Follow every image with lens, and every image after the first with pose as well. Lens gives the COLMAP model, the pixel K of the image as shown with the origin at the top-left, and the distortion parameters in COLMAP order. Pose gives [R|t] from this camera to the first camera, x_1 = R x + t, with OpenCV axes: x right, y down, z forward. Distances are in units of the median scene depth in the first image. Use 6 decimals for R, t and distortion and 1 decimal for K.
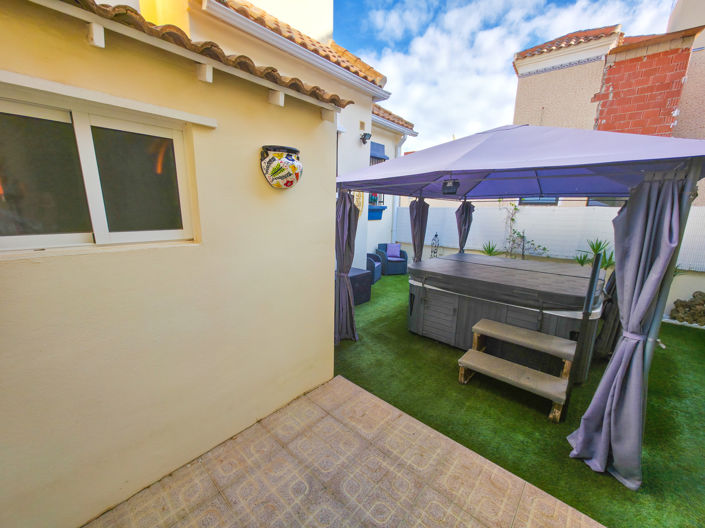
lens RADIAL K [[280.9, 0, 353.7], [0, 280.9, 267.5], [0, 0, 1]] dist [-0.000938, 0.000046]
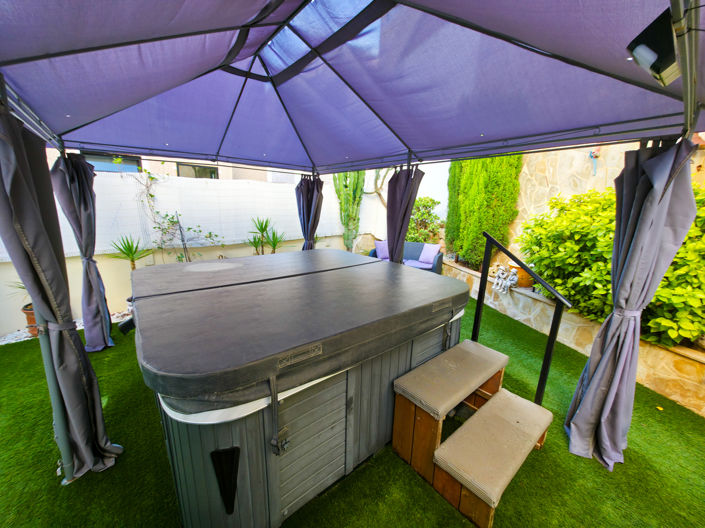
lens RADIAL K [[280.9, 0, 353.7], [0, 280.9, 267.5], [0, 0, 1]] dist [-0.000938, 0.000046]
pose [[0.188221, -0.222158, 0.956670, 0.035109], [0.197215, 0.962789, 0.184778, -0.063771], [-0.962122, 0.153891, 0.225030, 0.647260]]
